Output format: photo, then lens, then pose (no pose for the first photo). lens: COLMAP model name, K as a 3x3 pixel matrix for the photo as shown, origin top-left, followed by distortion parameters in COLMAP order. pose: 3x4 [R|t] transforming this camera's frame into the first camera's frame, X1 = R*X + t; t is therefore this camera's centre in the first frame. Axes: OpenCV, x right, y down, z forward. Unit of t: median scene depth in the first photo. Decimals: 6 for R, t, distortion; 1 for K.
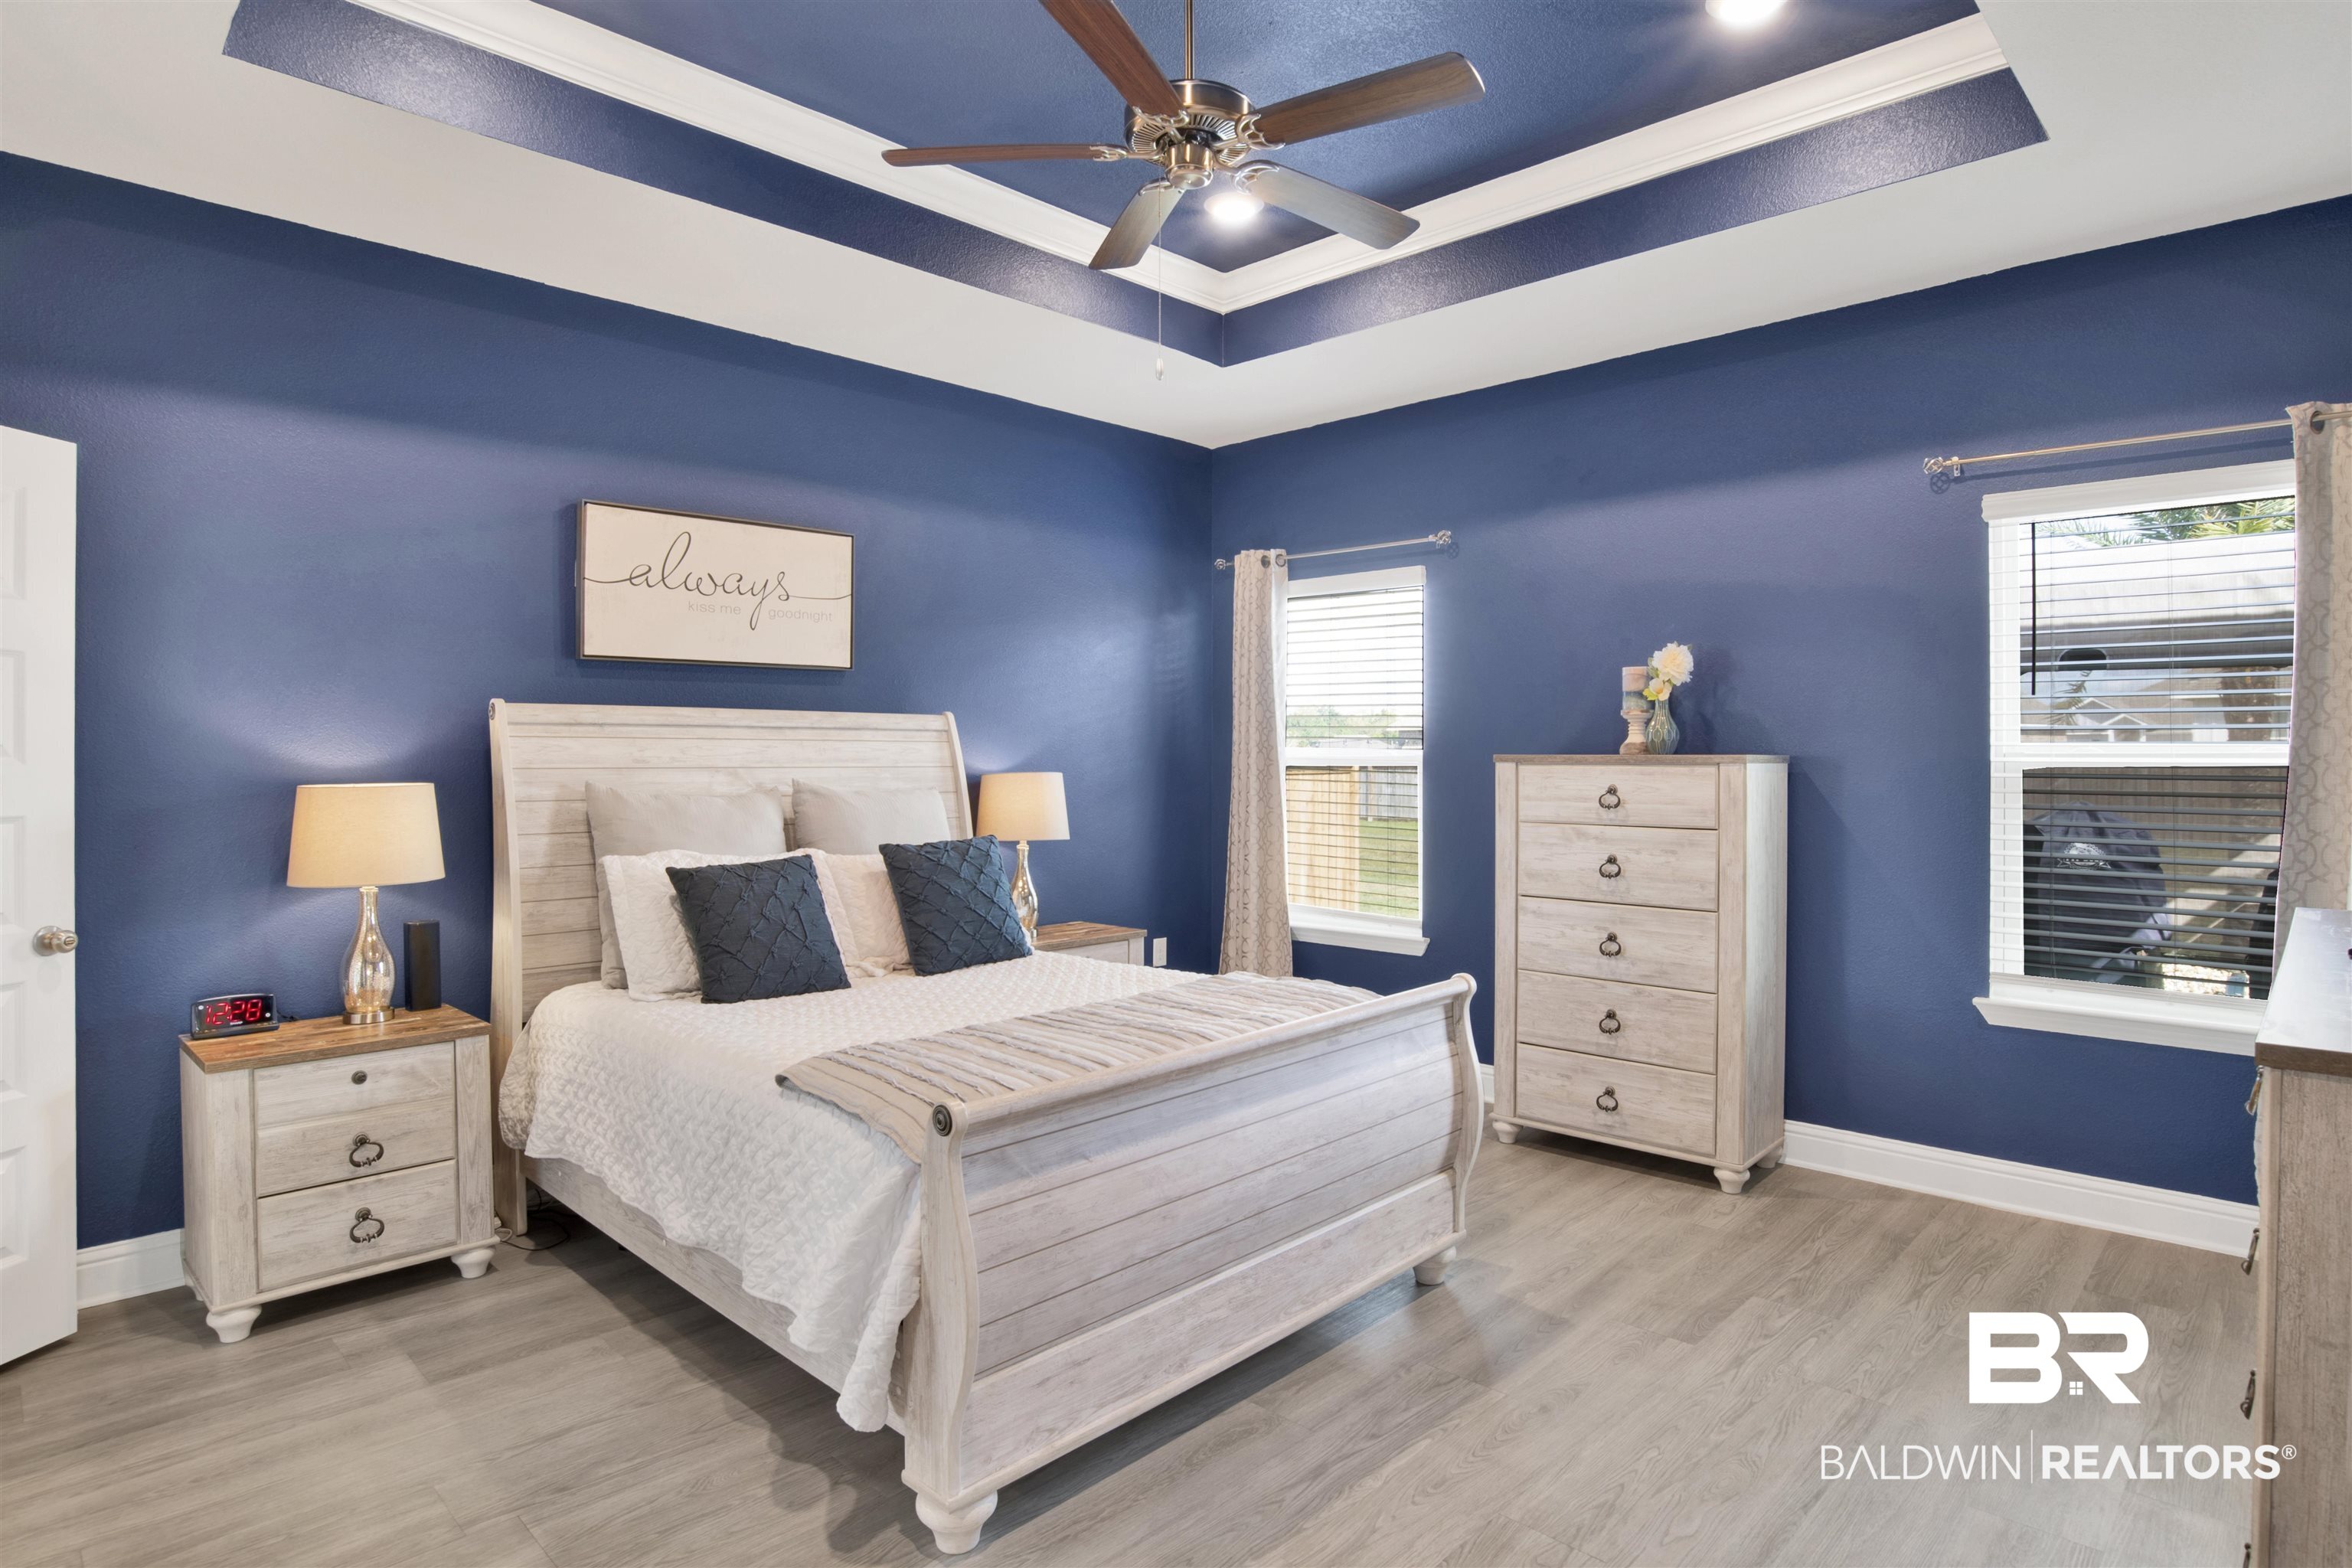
lens RADIAL K [[1258.5, 0, 1173.3], [0, 1258.5, 769.4], [0, 0, 1]] dist [-0.063293, 0.016633]
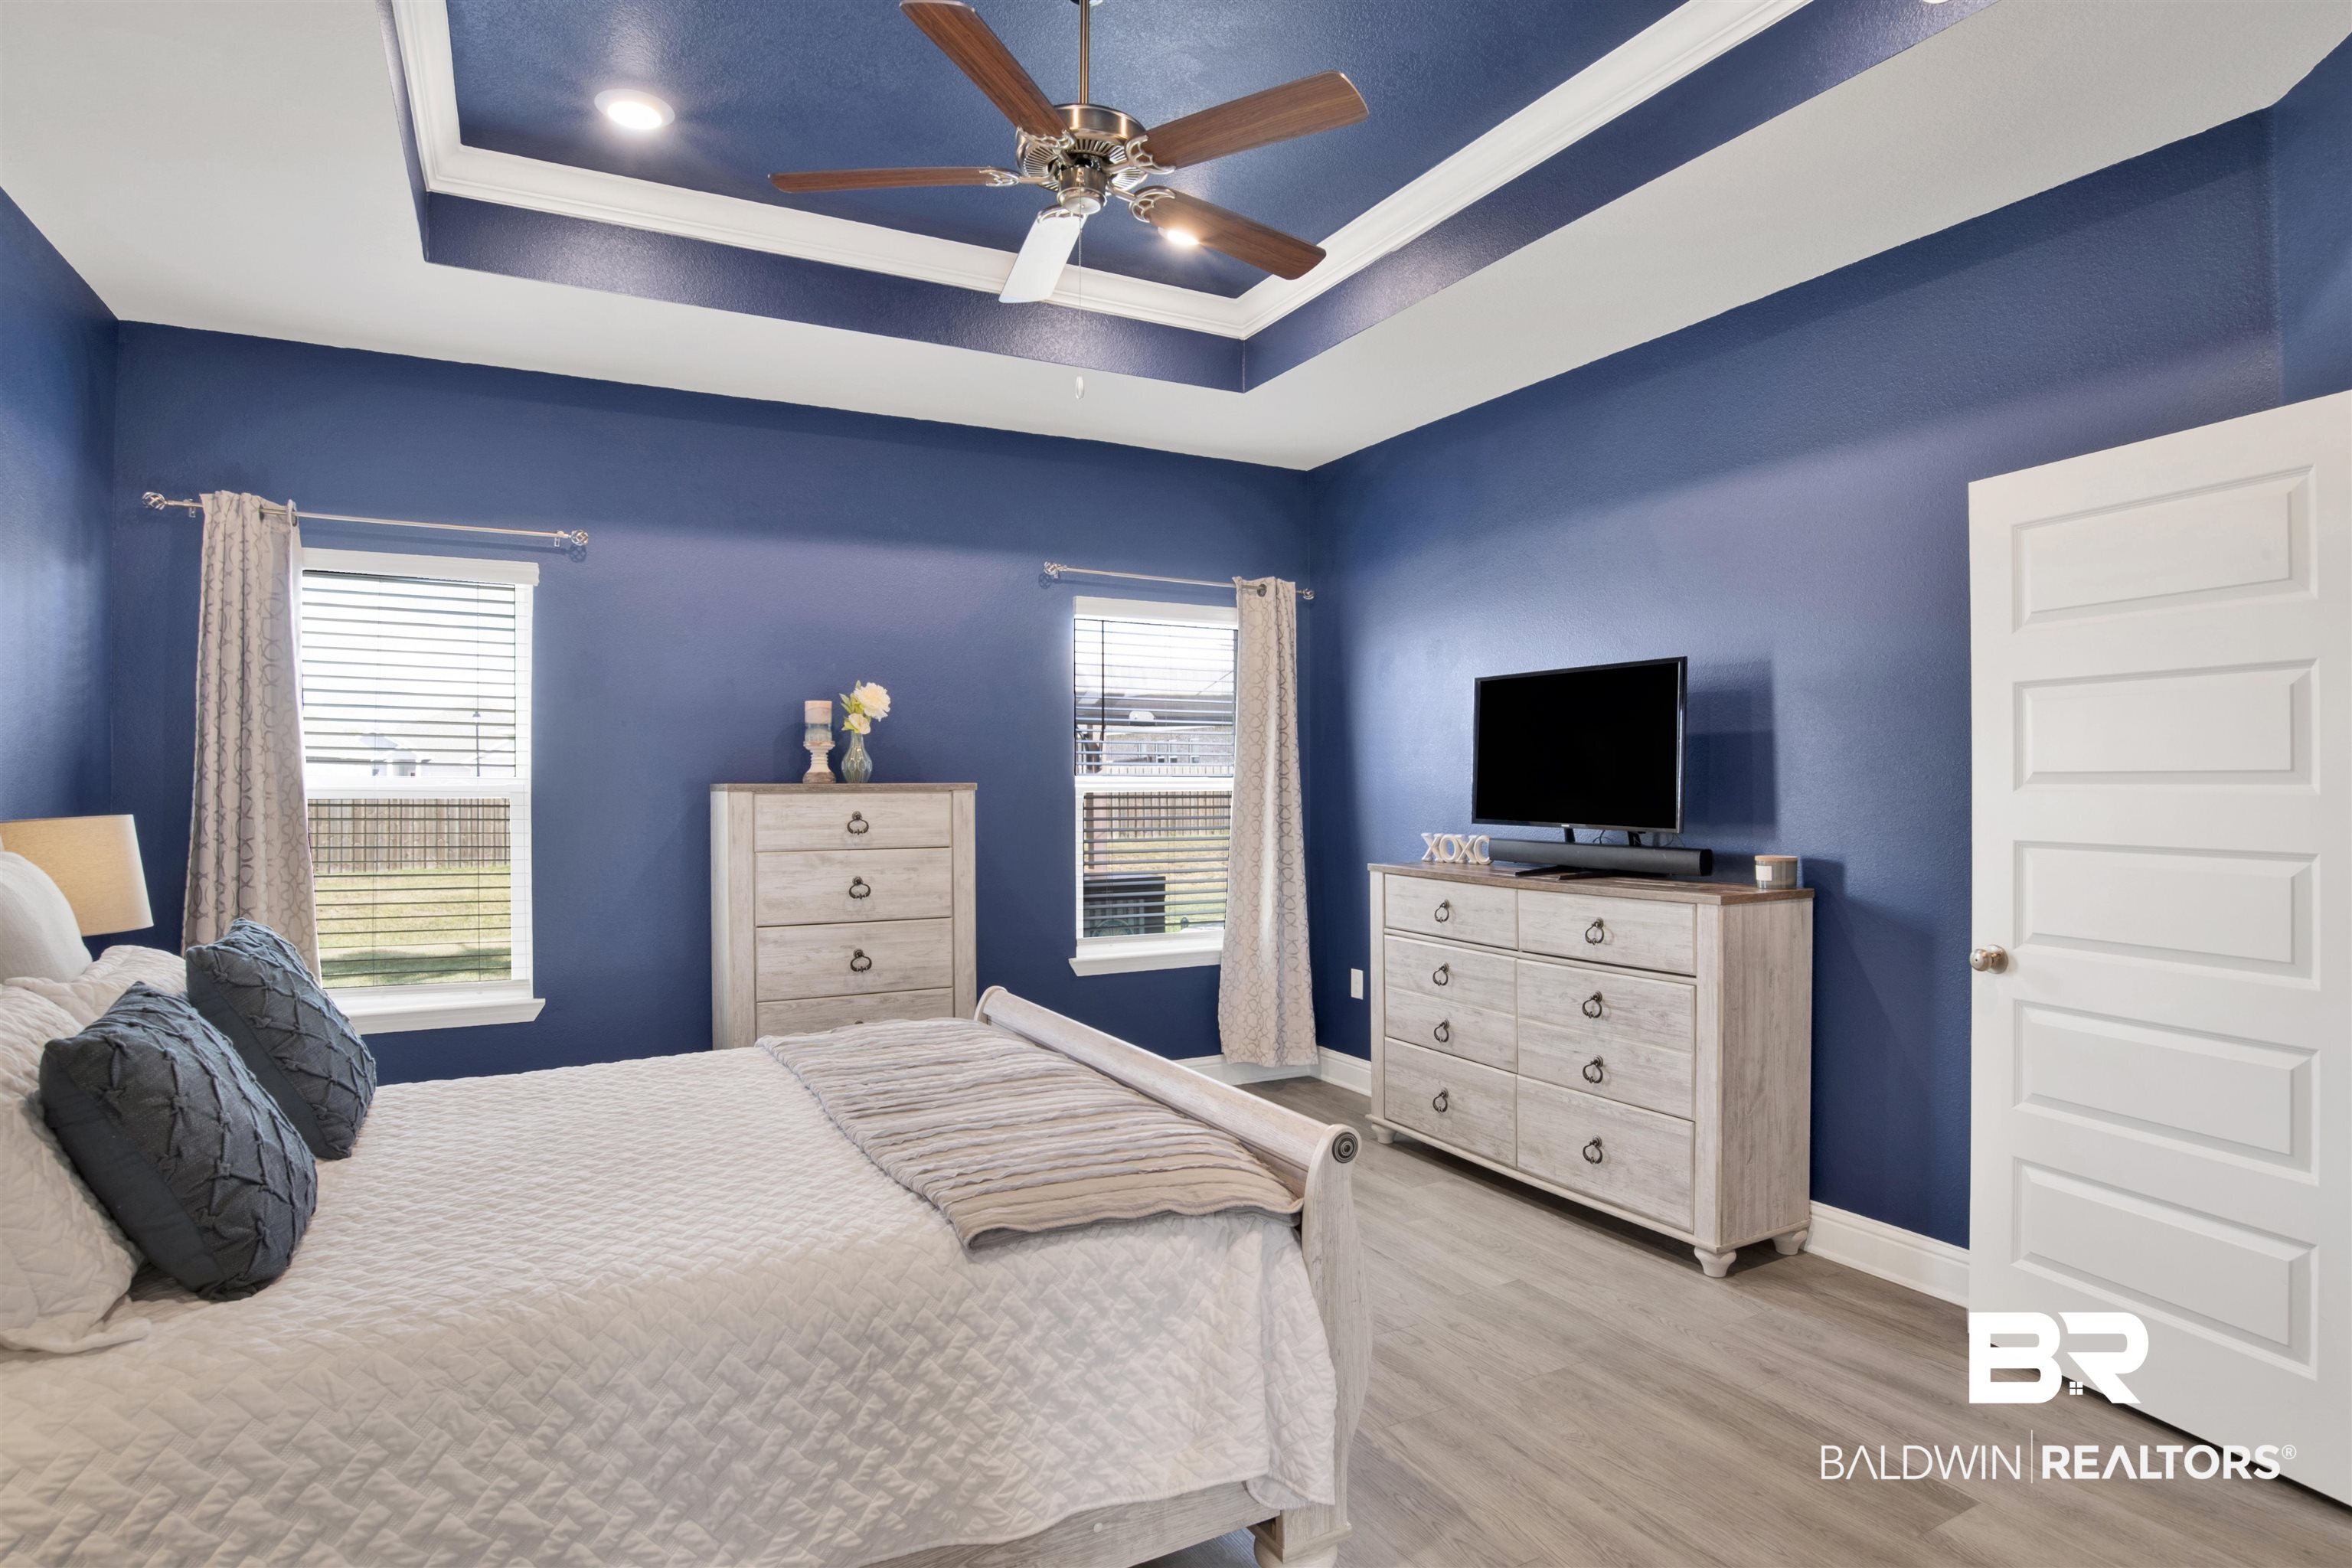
lens RADIAL K [[1258.5, 0, 1177.2], [0, 1258.5, 781.0], [0, 0, 1]] dist [-0.063293, 0.016633]
pose [[0.302556, -0.000507, 0.953131, -0.580748], [0.013628, 0.999900, -0.003794, -0.005780], [-0.953034, 0.014137, 0.302533, 0.404601]]
